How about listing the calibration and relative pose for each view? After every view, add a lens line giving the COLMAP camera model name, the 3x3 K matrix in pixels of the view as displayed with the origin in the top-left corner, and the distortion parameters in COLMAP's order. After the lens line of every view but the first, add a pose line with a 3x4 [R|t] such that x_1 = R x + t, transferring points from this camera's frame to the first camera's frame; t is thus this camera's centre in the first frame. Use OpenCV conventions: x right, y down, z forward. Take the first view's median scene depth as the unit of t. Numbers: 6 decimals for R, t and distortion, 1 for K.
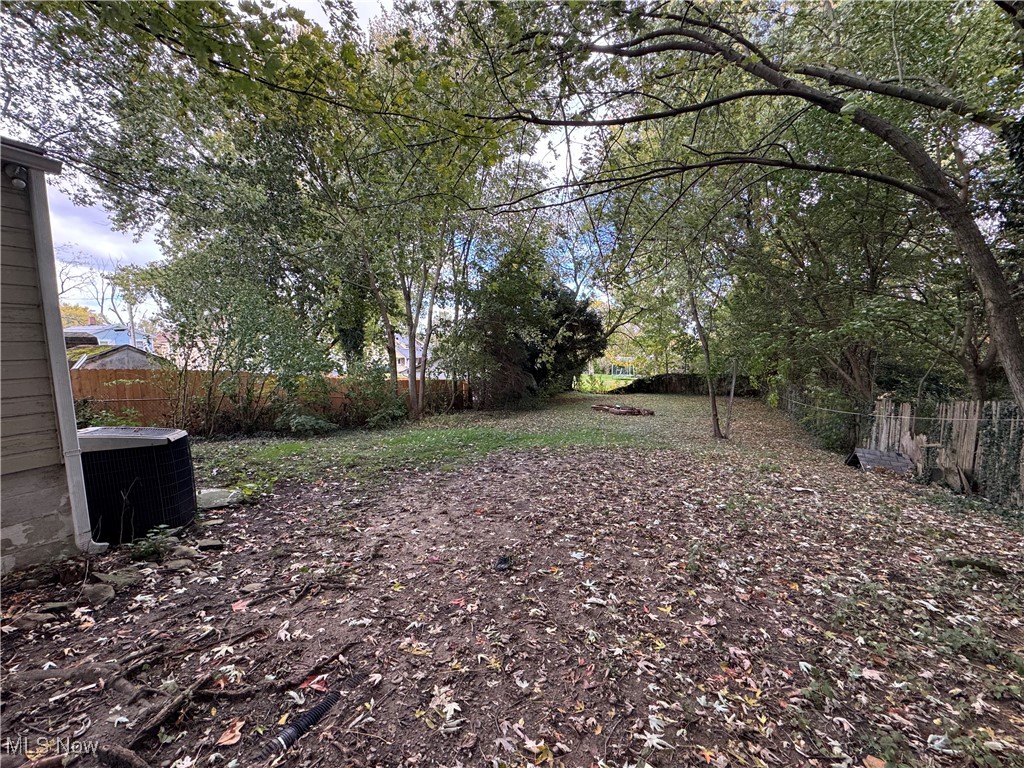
lens RADIAL K [[405.6, 0, 512.0], [0, 405.6, 384.0], [0, 0, 1]] dist [-0.005053, 0.000316]
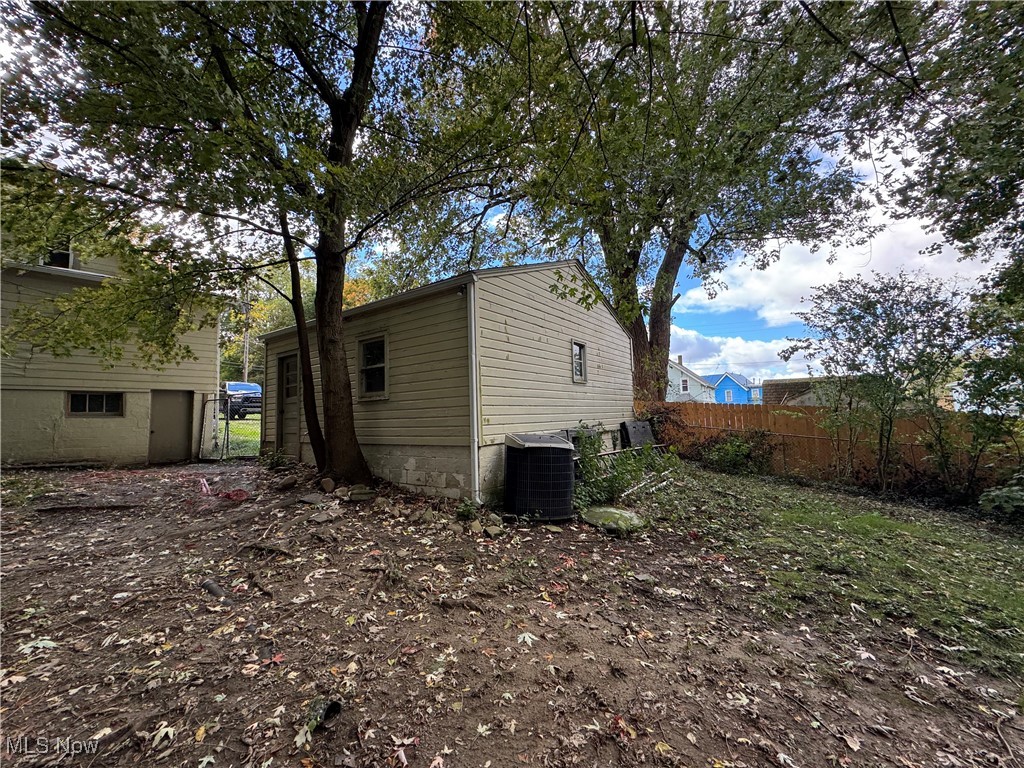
lens RADIAL K [[405.6, 0, 512.0], [0, 405.6, 384.0], [0, 0, 1]] dist [-0.005053, 0.000316]
pose [[-0.193795, -0.056271, -0.979427, 0.332088], [-0.062905, 0.997012, -0.044835, 0.001528], [0.979023, 0.052922, -0.196756, 0.894394]]
